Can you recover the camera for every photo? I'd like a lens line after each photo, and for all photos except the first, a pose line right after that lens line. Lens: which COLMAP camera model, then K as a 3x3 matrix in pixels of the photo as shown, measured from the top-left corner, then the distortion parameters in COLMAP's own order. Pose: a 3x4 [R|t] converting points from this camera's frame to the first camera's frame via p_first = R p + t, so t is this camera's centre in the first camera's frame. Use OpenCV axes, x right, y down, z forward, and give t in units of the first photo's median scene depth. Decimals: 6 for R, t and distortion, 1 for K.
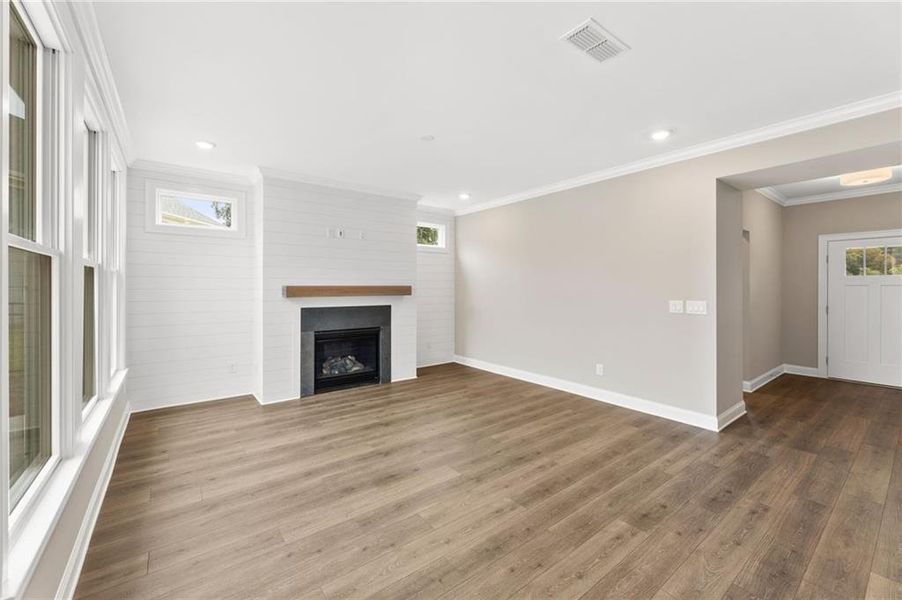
lens RADIAL K [[367.4, 0, 451.0], [0, 367.4, 300.0], [0, 0, 1]] dist [0.000356, 0.000069]
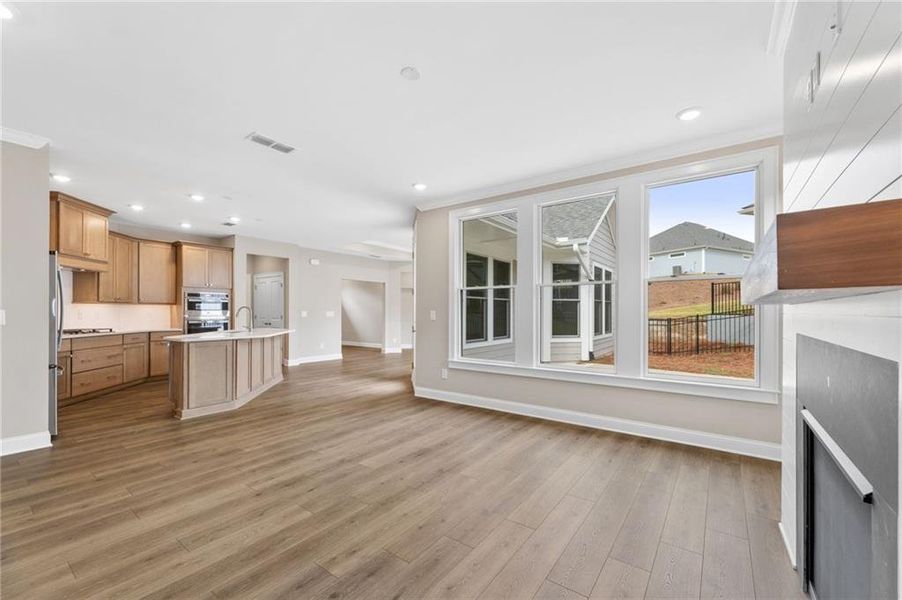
lens RADIAL K [[363.3, 0, 454.6], [0, 363.3, 314.6], [0, 0, 1]] dist [0.000779, 0.000022]
pose [[-0.957025, -0.000575, -0.290006, 0.047388], [-0.012248, 0.999186, 0.038436, -0.008305], [0.289748, 0.040336, -0.956253, 1.498082]]
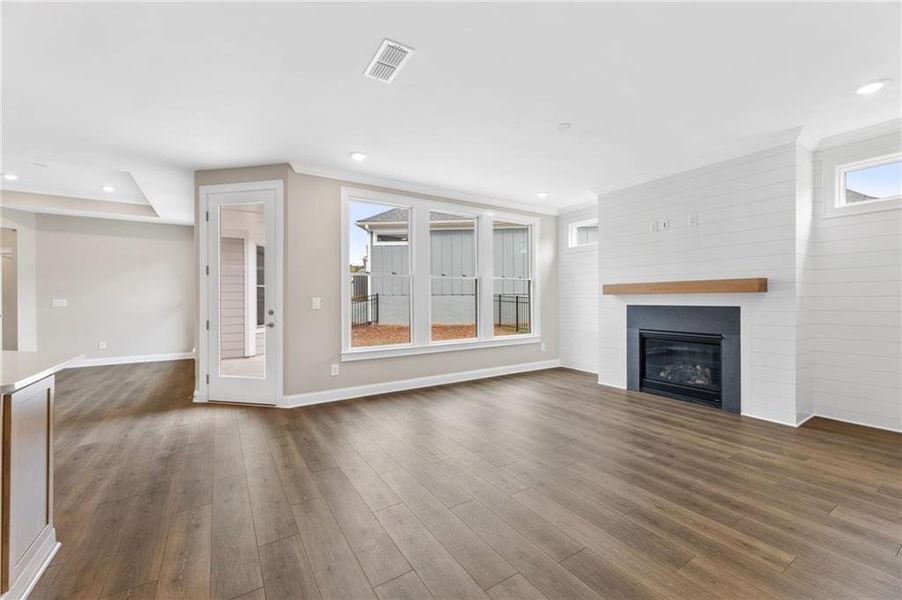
lens RADIAL K [[367.4, 0, 451.0], [0, 367.4, 300.0], [0, 0, 1]] dist [0.000356, 0.000069]
pose [[-0.088689, 0.002946, -0.996055, 0.830916], [-0.028459, 0.999580, 0.005491, 0.019516], [0.995653, 0.028834, -0.088568, 0.696612]]
